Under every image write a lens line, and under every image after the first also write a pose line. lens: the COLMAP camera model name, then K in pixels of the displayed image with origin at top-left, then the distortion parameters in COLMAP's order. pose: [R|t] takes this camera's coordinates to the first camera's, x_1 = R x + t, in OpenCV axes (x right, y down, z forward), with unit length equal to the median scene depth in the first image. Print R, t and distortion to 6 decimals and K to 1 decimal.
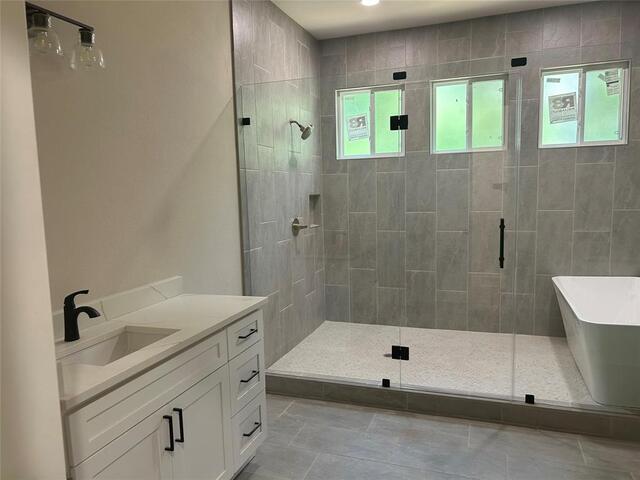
lens RADIAL K [[490.6, 0, 320.0], [0, 490.6, 240.0], [0, 0, 1]] dist [0.091802, -0.079510]
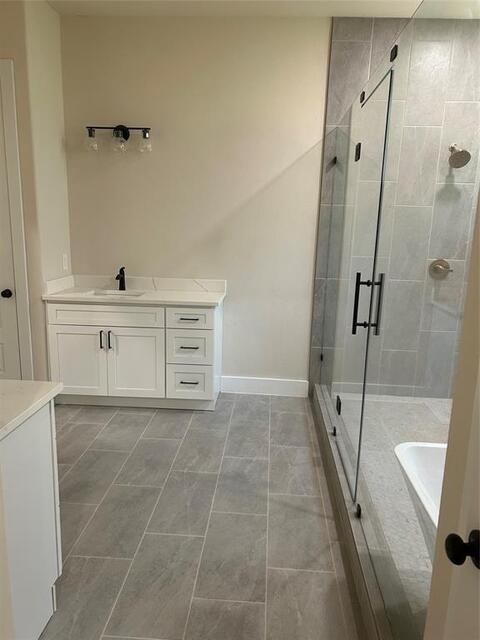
lens RADIAL K [[490.6, 0, 240.0], [0, 490.6, 320.0], [0, 0, 1]] dist [0.091802, -0.079510]
pose [[0.255895, 0.227399, -0.939578, 1.098672], [-0.132412, 0.971024, 0.198947, -0.104240], [0.957593, 0.073502, 0.278591, 0.628663]]
